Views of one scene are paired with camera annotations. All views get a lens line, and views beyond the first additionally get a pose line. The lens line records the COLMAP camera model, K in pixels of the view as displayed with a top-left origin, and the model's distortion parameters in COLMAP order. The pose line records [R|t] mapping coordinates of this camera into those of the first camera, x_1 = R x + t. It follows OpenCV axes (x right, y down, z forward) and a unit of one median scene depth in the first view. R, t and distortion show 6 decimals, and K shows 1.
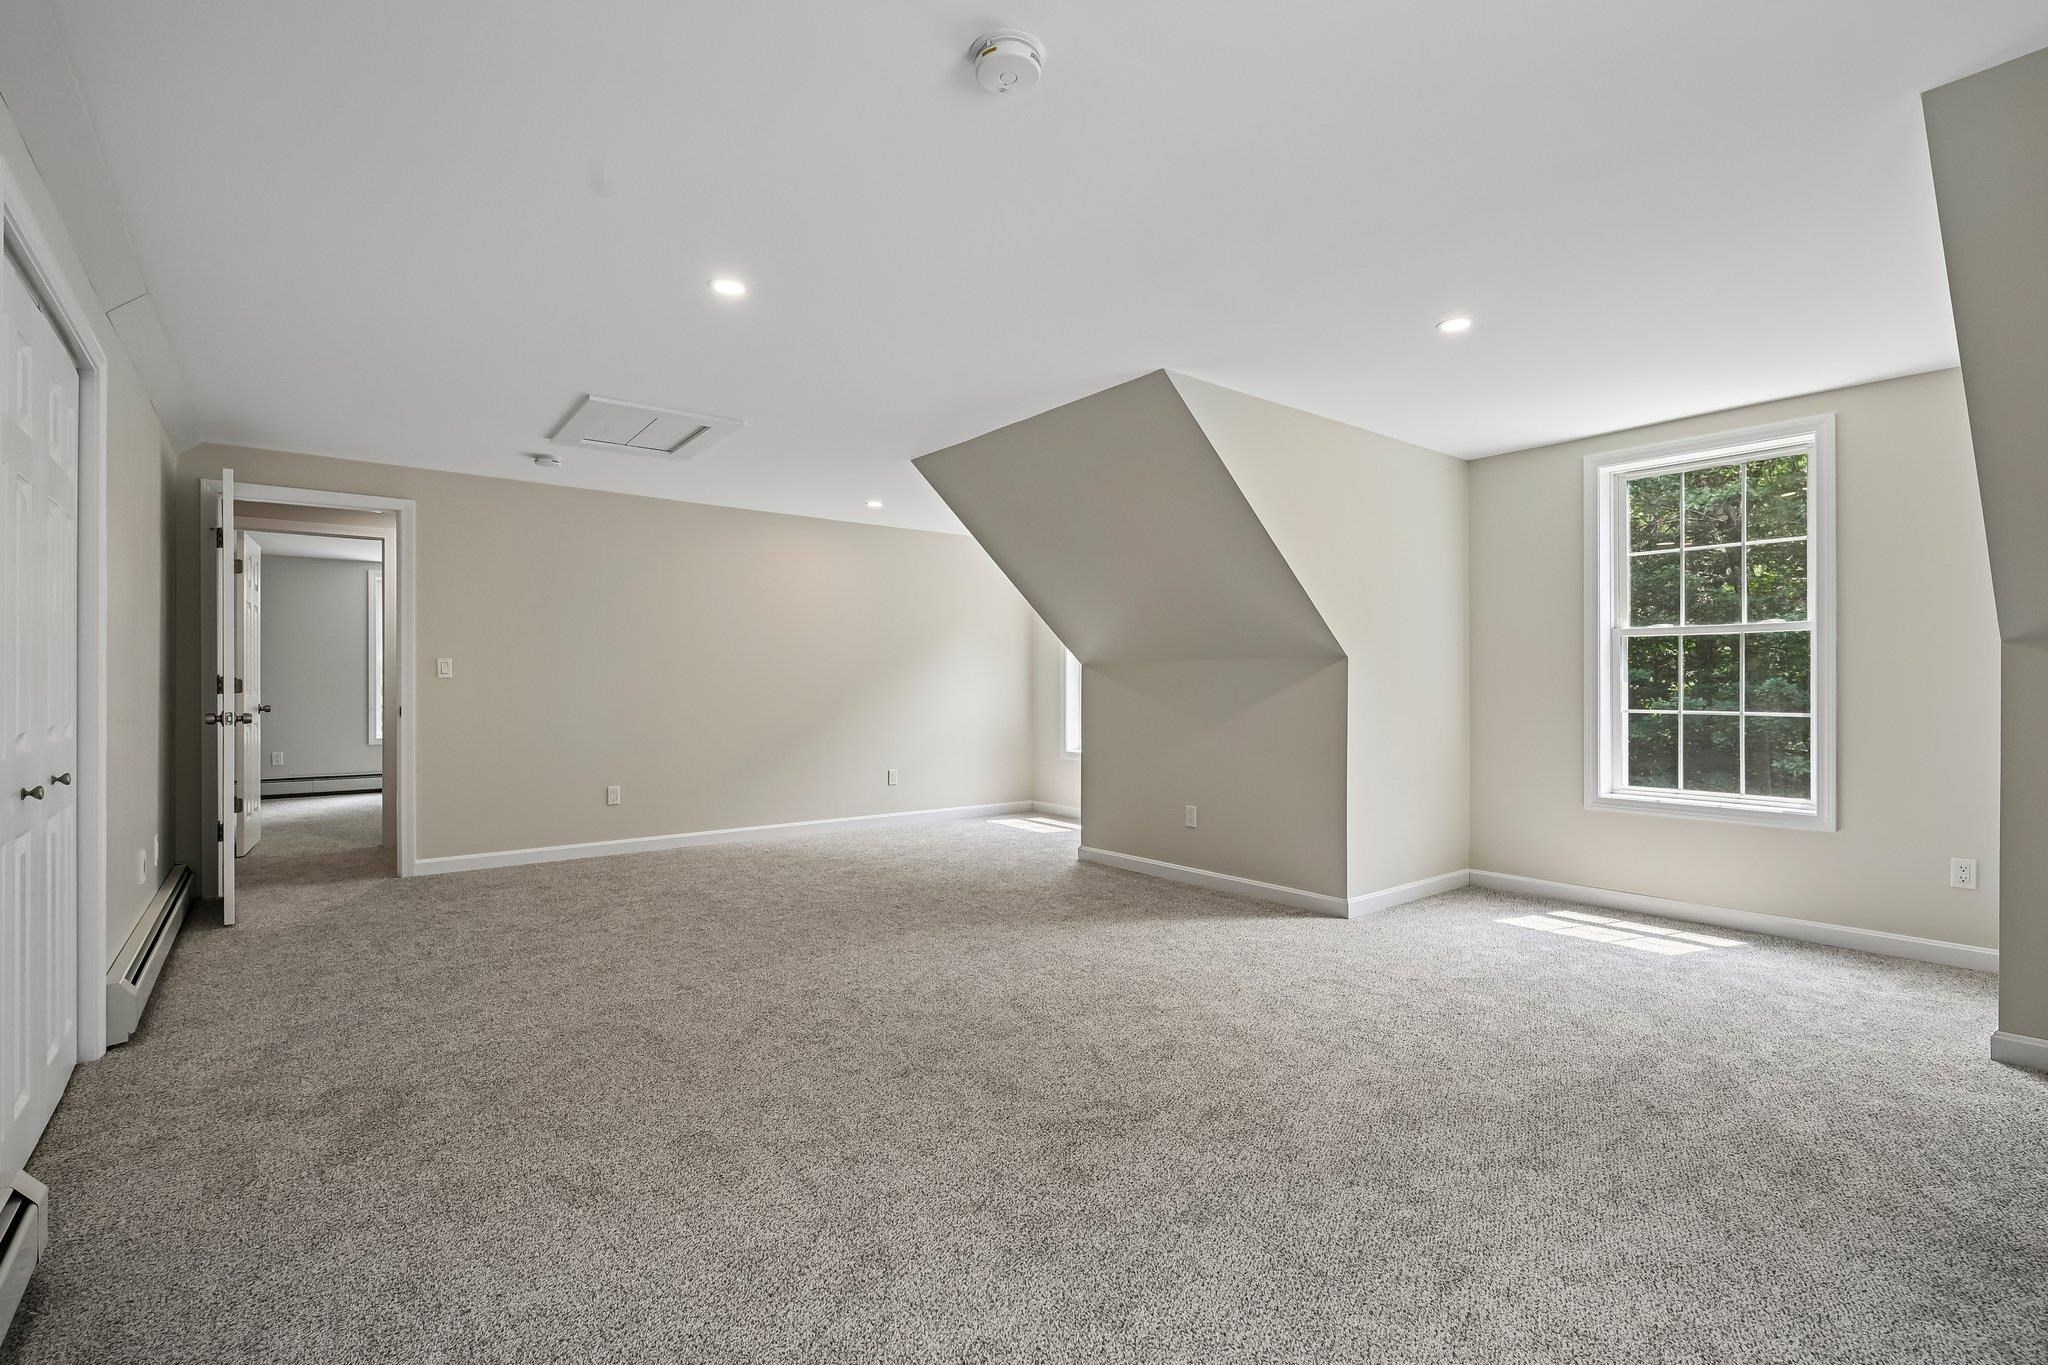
lens RADIAL K [[933.8, 0, 1024.0], [0, 933.8, 682.5], [0, 0, 1]] dist [-0.002563, -0.000528]
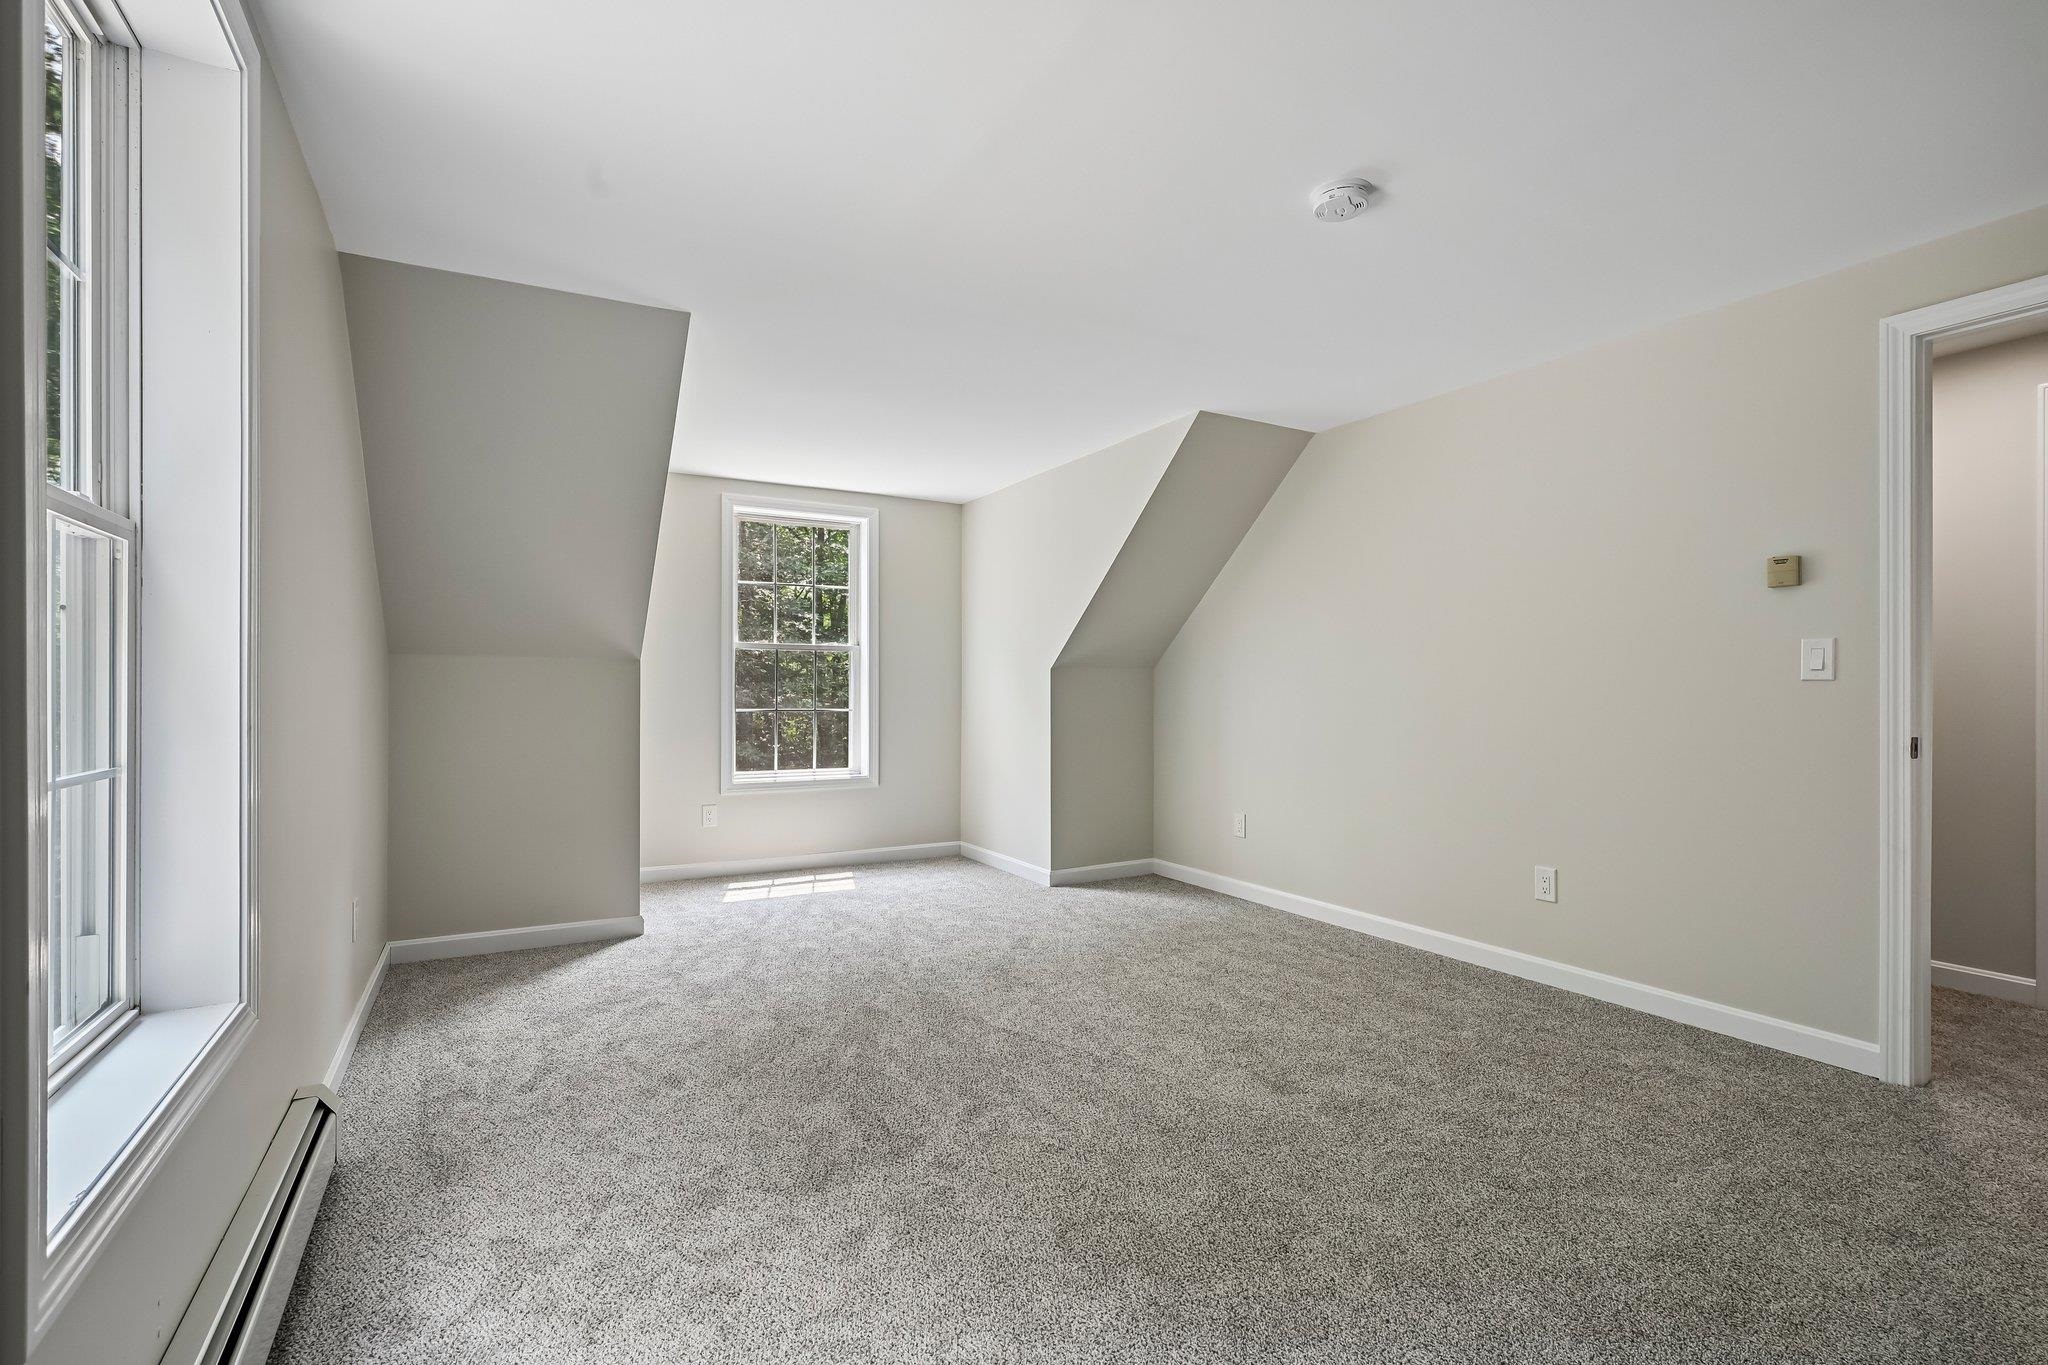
lens RADIAL K [[933.8, 0, 1024.0], [0, 933.8, 682.5], [0, 0, 1]] dist [-0.002563, -0.000528]
pose [[0.183586, 0.005404, 0.982989, -0.519188], [-0.010624, 0.999937, -0.003513, -0.006344], [-0.982946, -0.009799, 0.183632, 0.443661]]
